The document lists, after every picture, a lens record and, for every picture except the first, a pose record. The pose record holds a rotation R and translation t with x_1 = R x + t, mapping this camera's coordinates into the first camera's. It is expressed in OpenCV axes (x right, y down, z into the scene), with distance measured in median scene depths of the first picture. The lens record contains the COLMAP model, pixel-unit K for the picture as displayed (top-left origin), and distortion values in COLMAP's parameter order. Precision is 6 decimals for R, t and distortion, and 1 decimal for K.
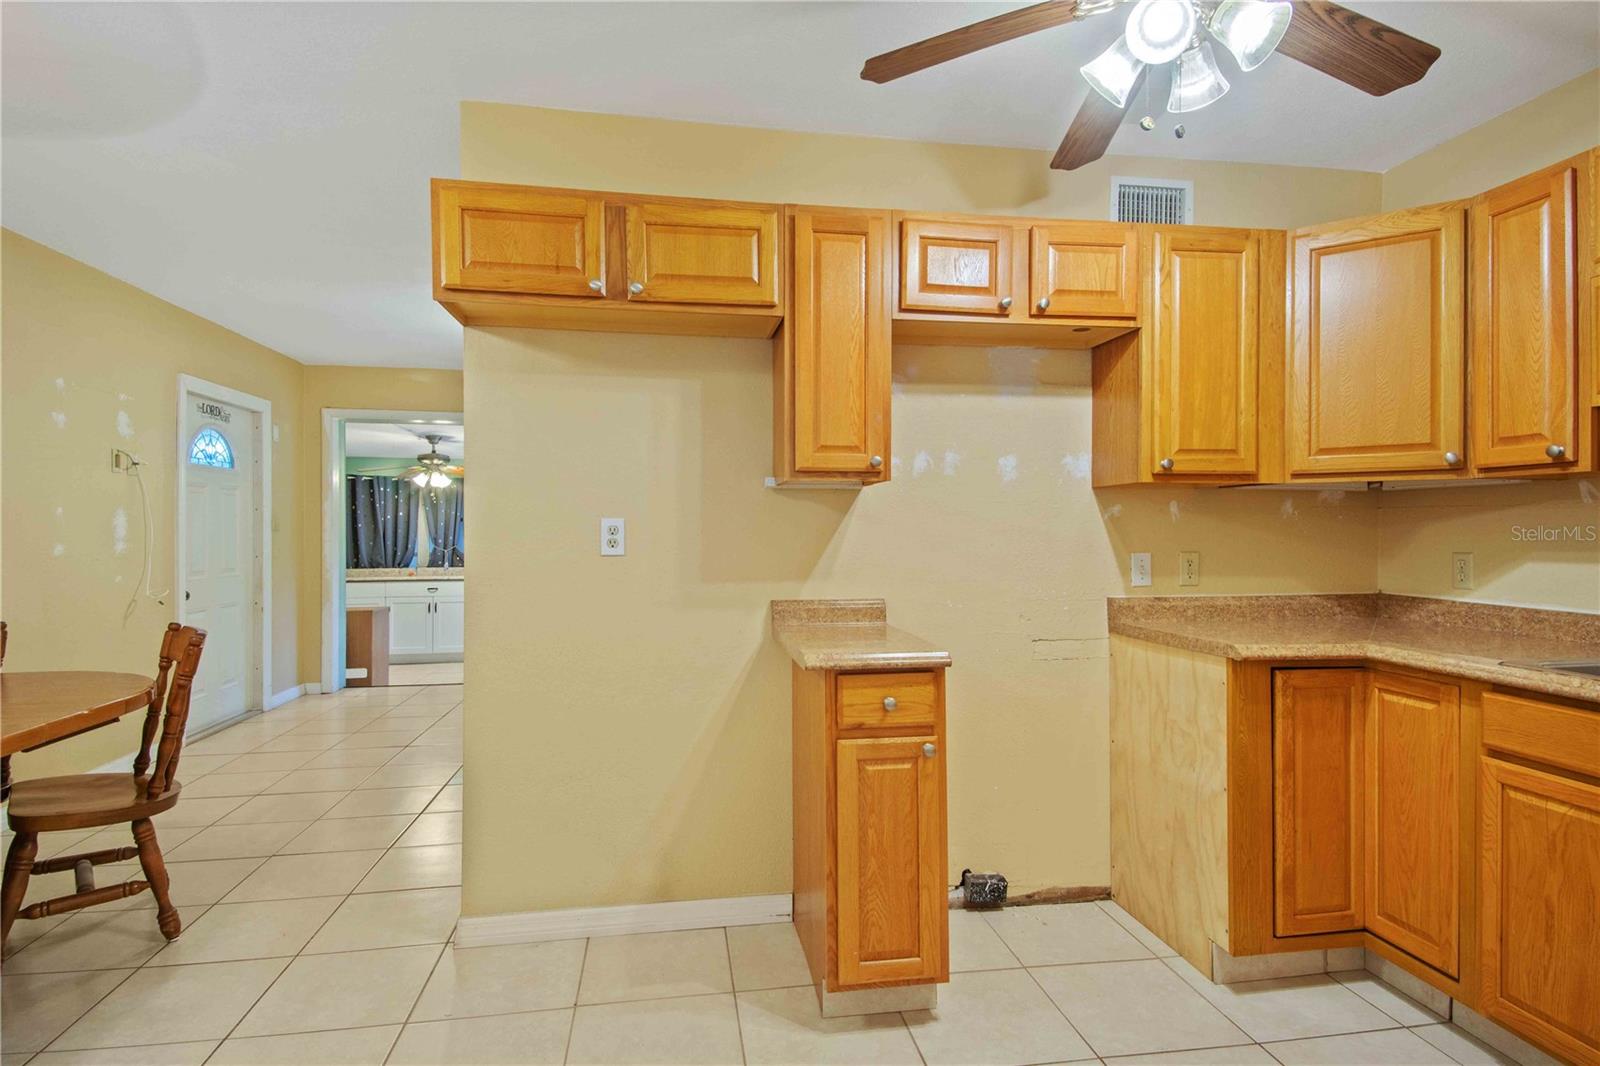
lens RADIAL K [[842.0, 0, 800.0], [0, 842.0, 538.8], [0, 0, 1]] dist [0.074402, -0.053976]
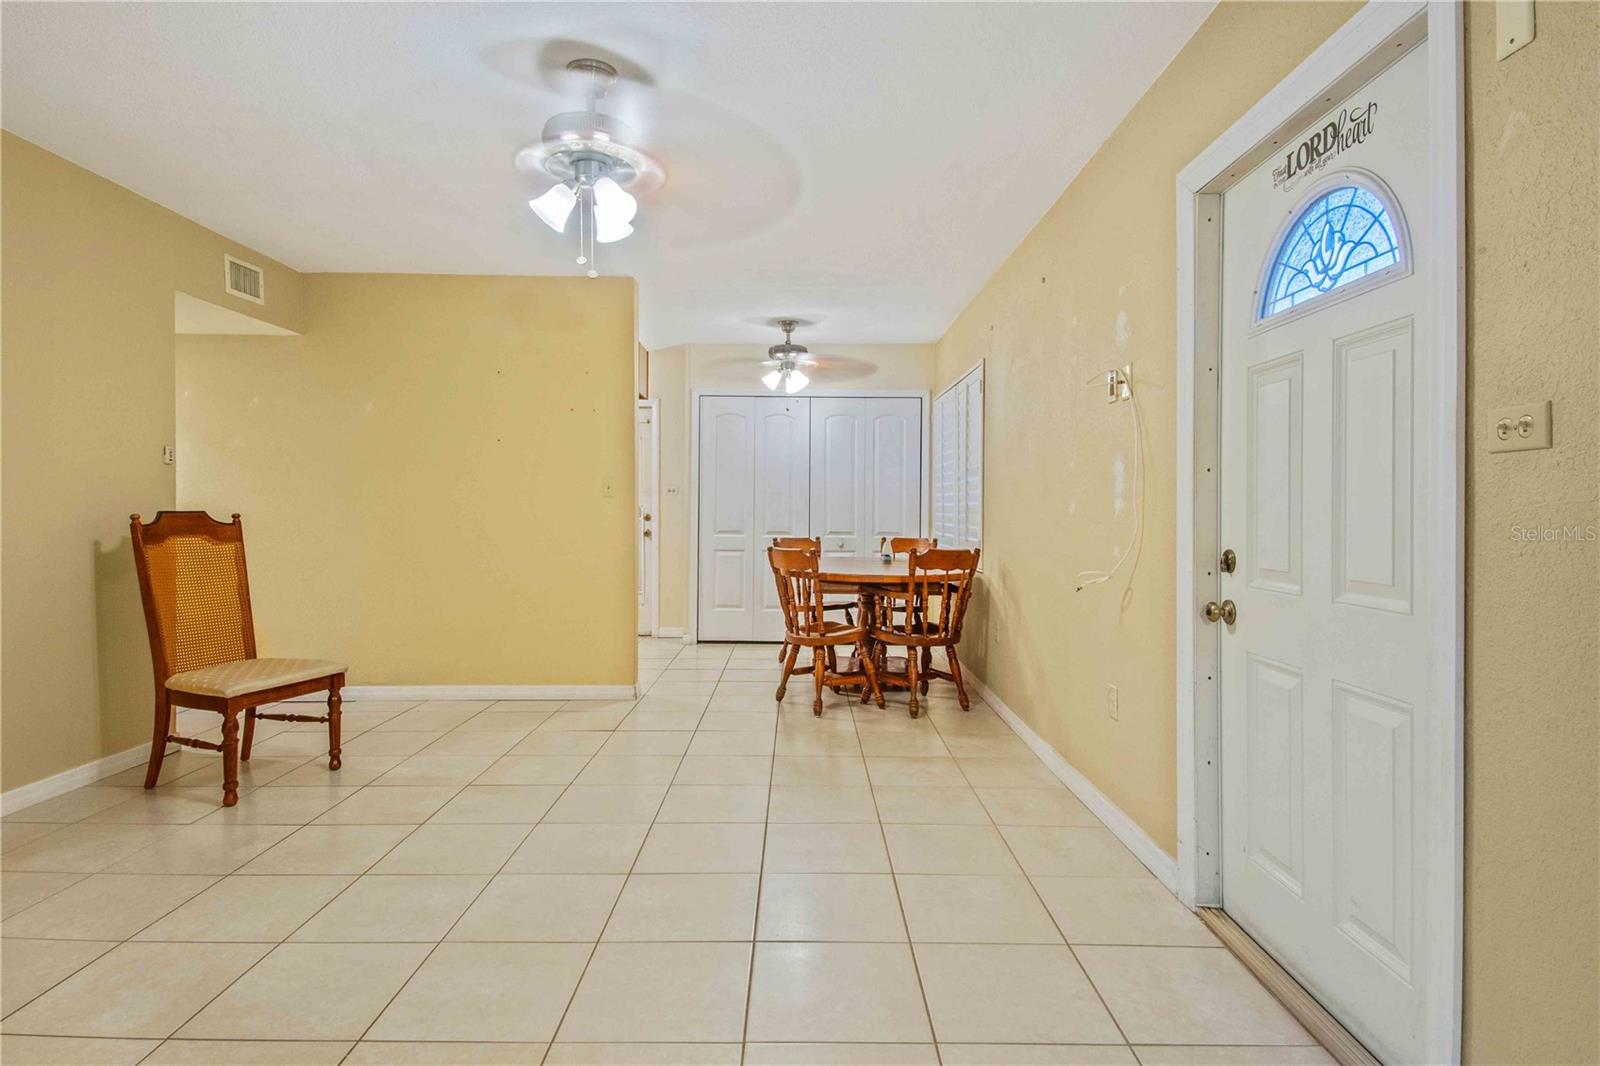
lens RADIAL K [[842.5, 0, 797.0], [0, 842.5, 513.0], [0, 0, 1]] dist [0.031580, -0.000424]
pose [[-0.987584, -0.006459, 0.156957, -1.040881], [-0.004137, 0.999877, 0.015112, 0.009204], [-0.157035, 0.014275, -0.987490, 2.814532]]
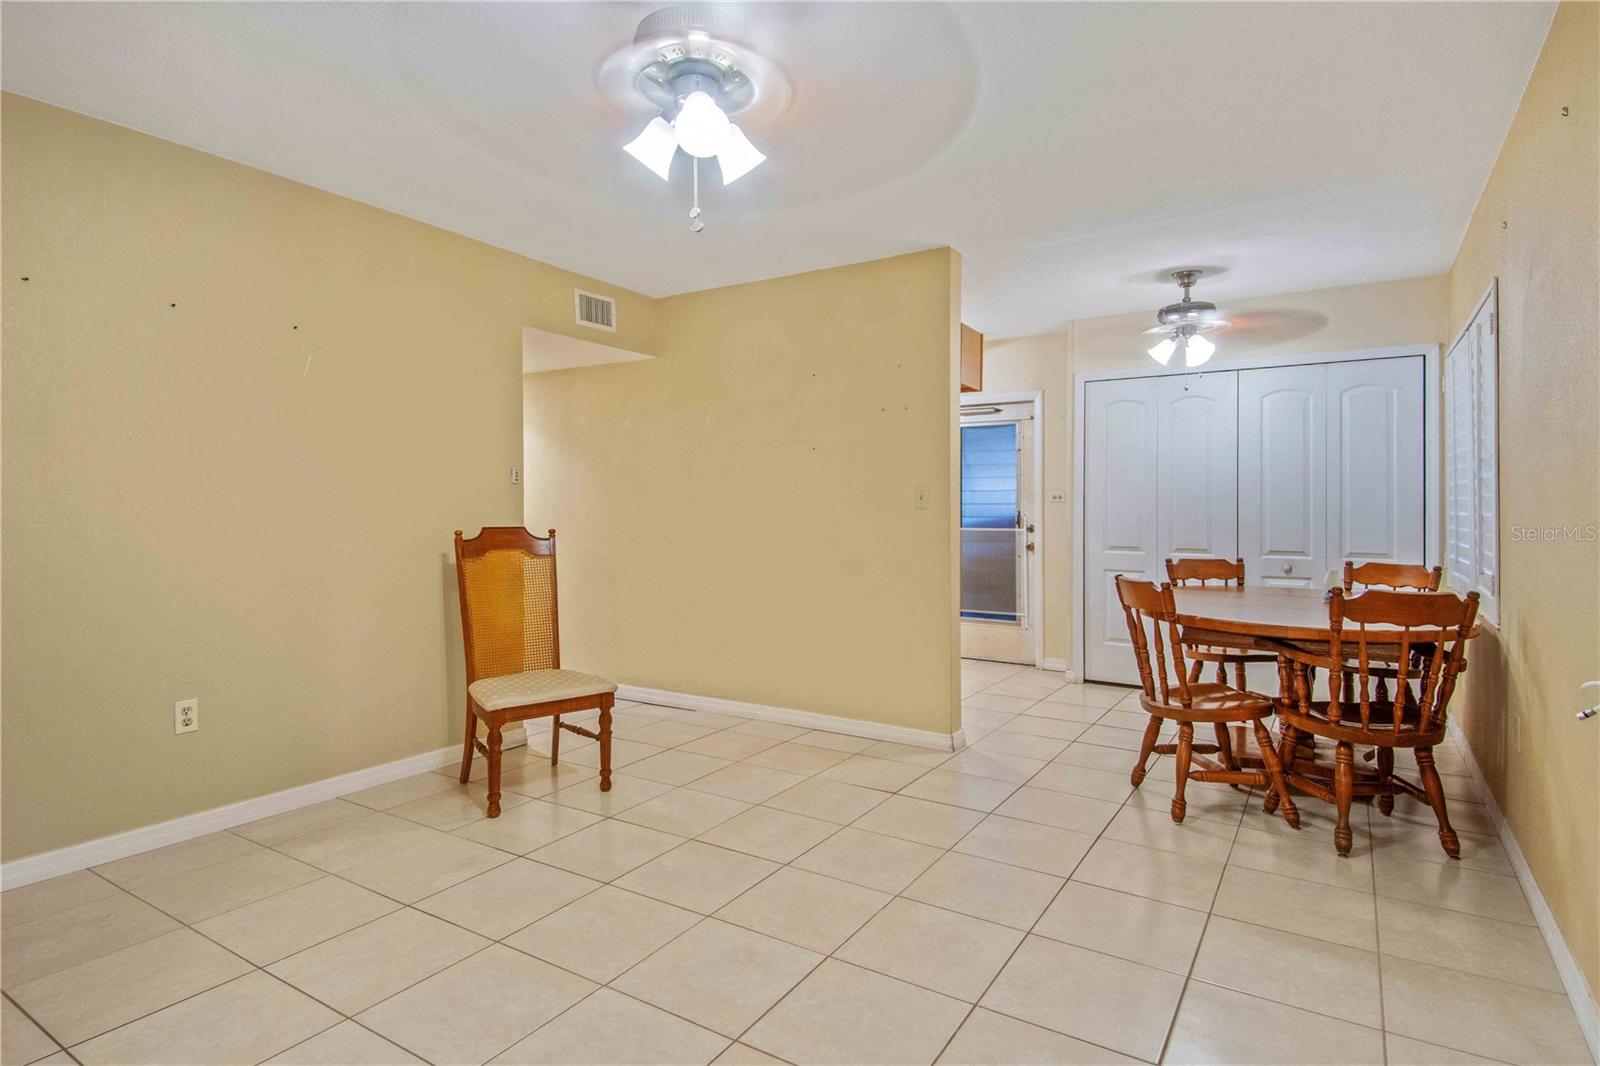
lens RADIAL K [[834.6, 0, 806.8], [0, 834.6, 507.7], [0, 0, 1]] dist [0.074231, -0.053751]
pose [[-0.753117, 0.002180, 0.657883, -1.212731], [0.006070, 0.999975, 0.003636, -0.004572], [-0.657858, 0.006732, -0.753112, 2.368078]]
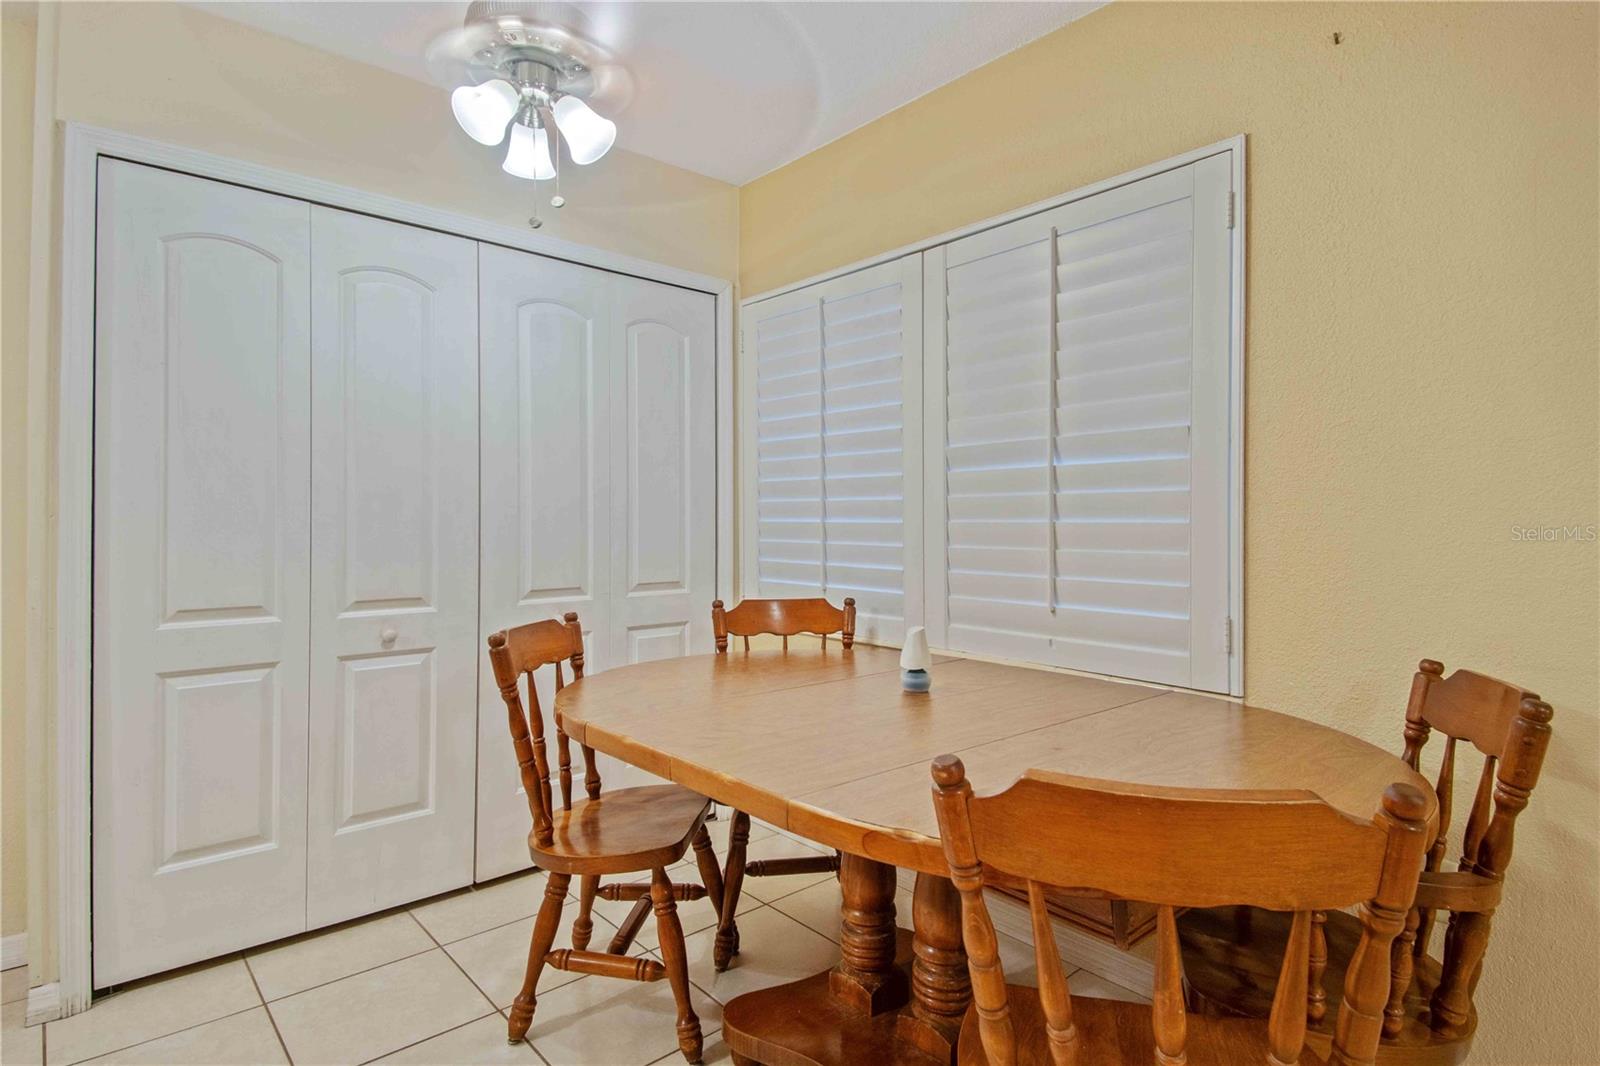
lens RADIAL K [[834.8, 0, 800.5], [0, 834.8, 525.7], [0, 0, 1]] dist [0.073263, -0.052255]
pose [[-0.843076, 0.003033, -0.537785, -0.450056], [-0.007080, 0.999835, 0.016738, 0.006755], [0.537747, 0.017919, -0.842916, 1.263711]]
